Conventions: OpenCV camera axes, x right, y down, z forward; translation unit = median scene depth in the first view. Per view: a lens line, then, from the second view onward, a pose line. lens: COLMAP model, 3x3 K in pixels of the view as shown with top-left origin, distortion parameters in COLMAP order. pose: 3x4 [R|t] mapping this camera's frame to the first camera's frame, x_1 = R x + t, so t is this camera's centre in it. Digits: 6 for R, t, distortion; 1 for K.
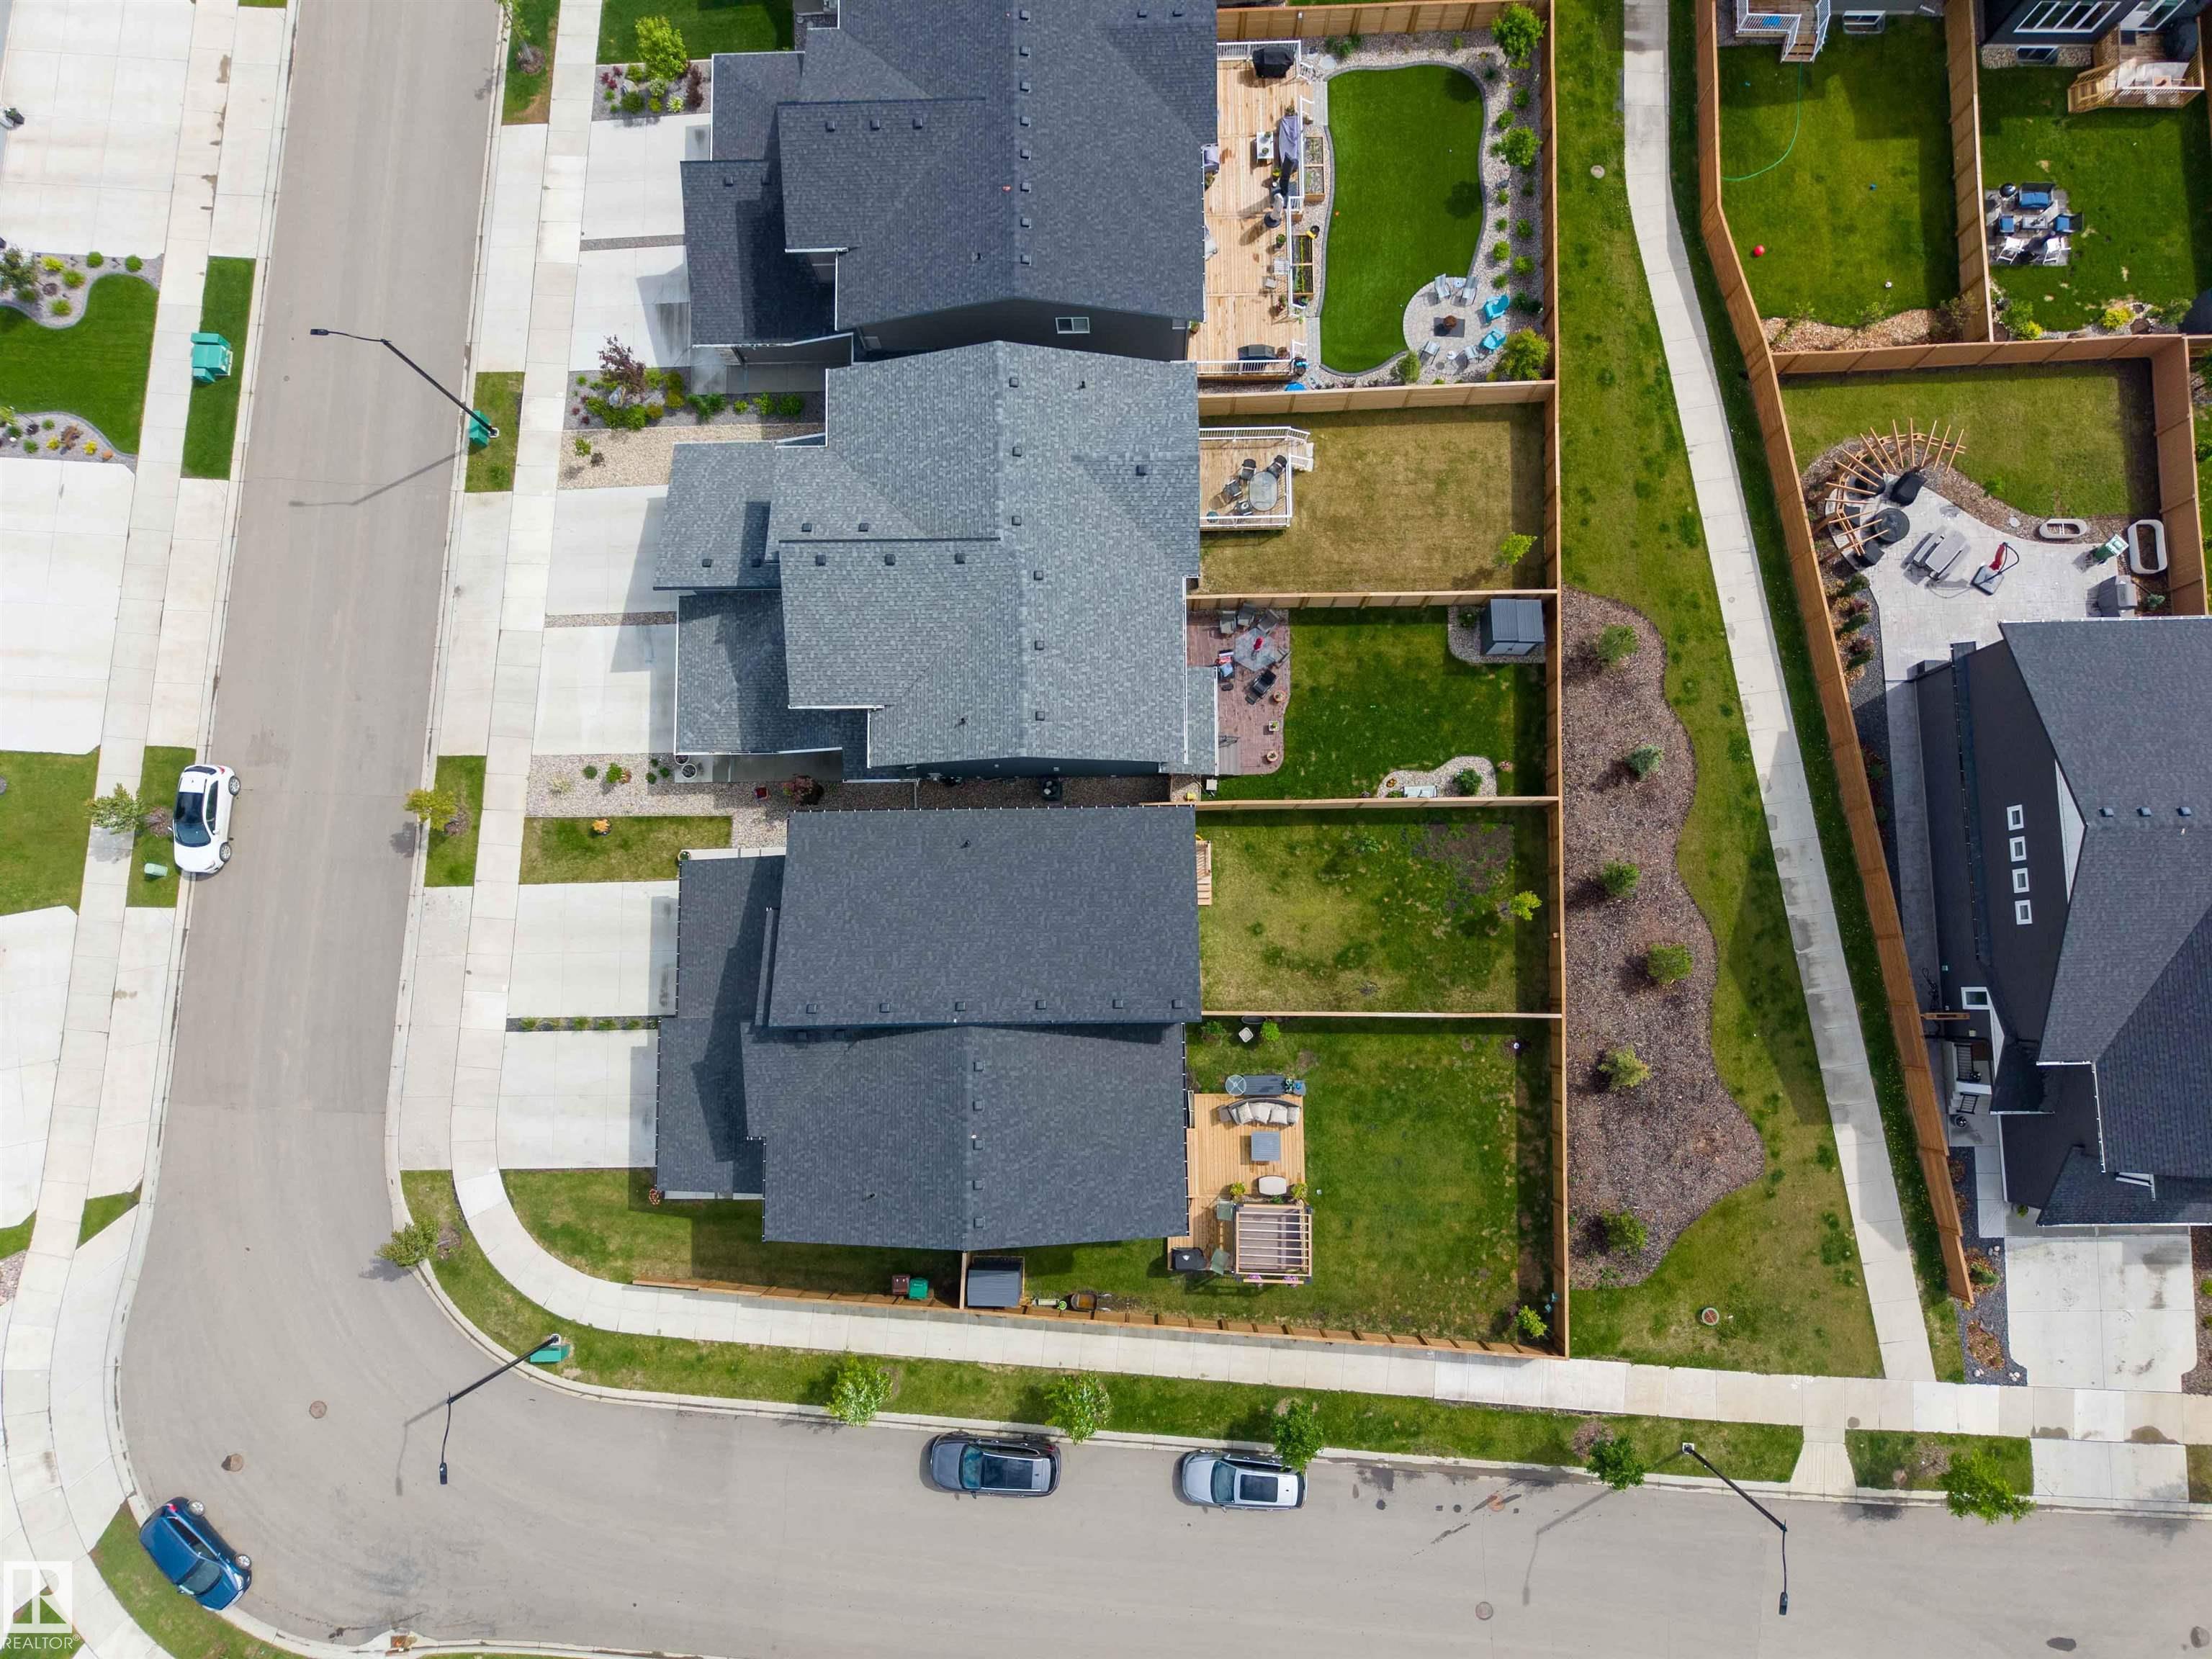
lens RADIAL K [[1473.1, 0, 1111.7], [0, 1473.1, 827.5], [0, 0, 1]] dist [0.057326, -0.069975]
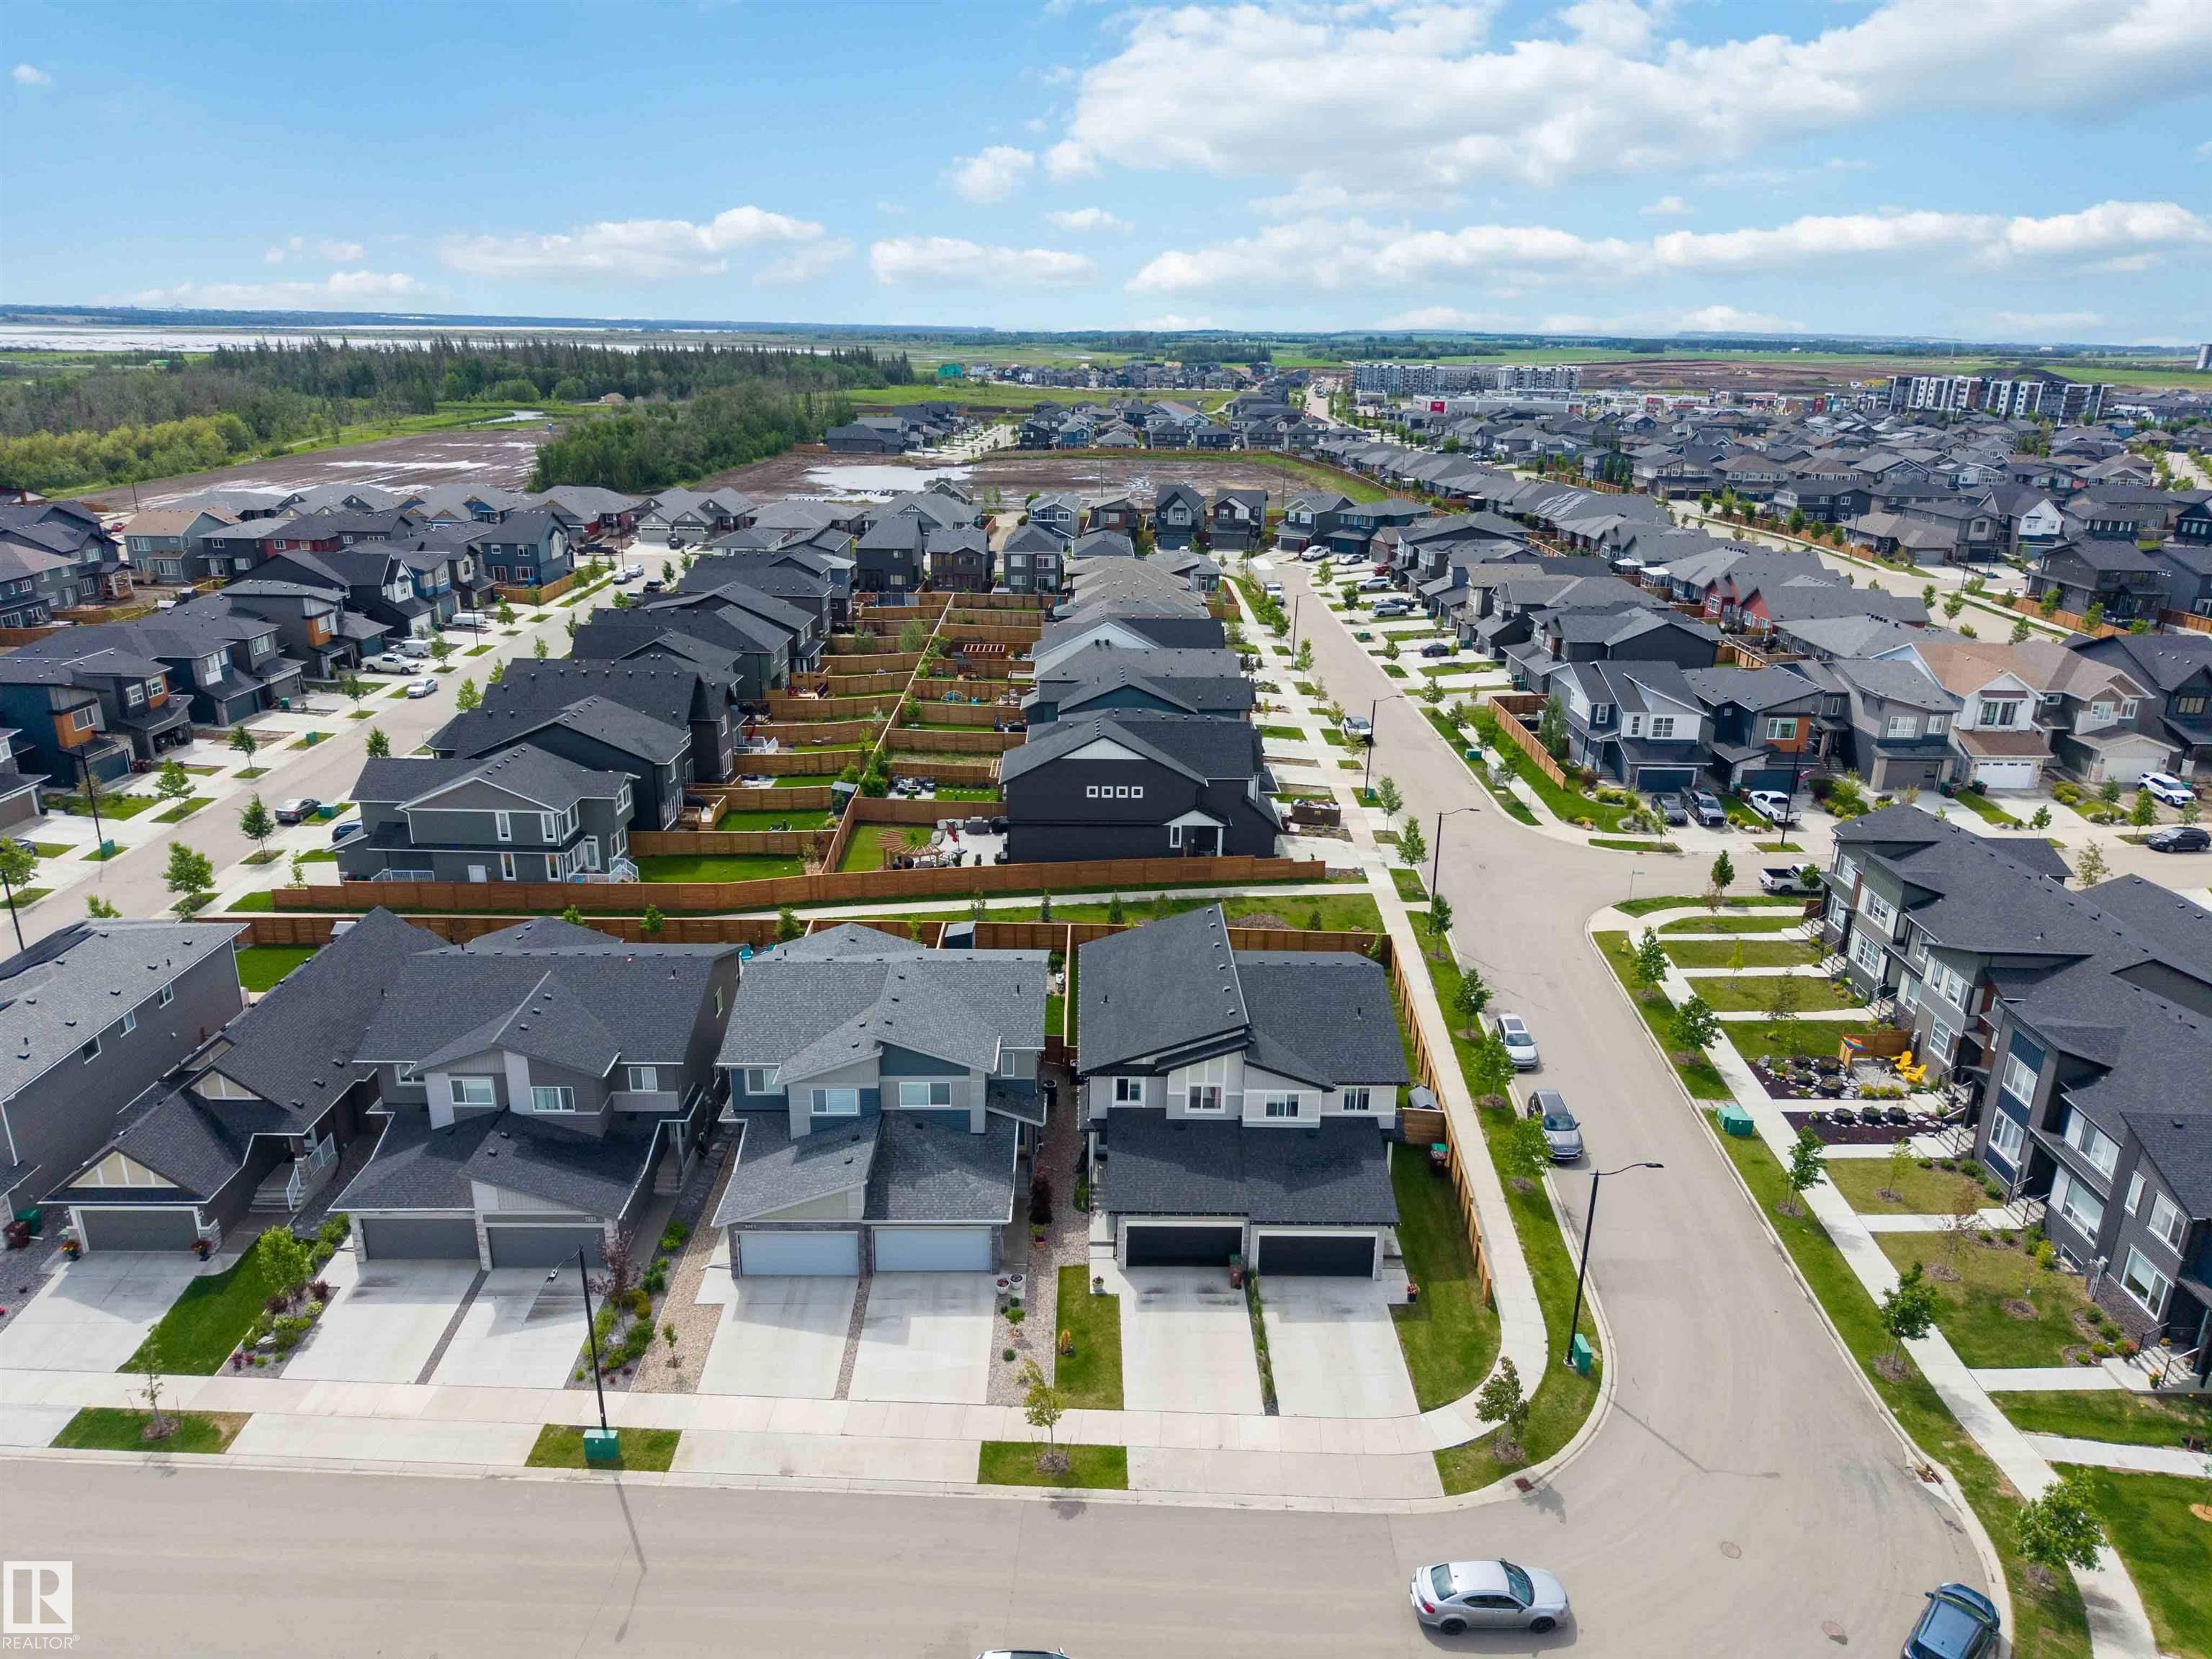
lens RADIAL K [[1473.1, 0, 1111.7], [0, 1473.1, 827.5], [0, 0, 1]] dist [0.057326, -0.069975]
pose [[-0.006768, -0.292560, 0.956223, -1.201047], [0.992204, 0.117034, 0.042829, -0.053468], [-0.124441, 0.949058, 0.289487, 0.380119]]
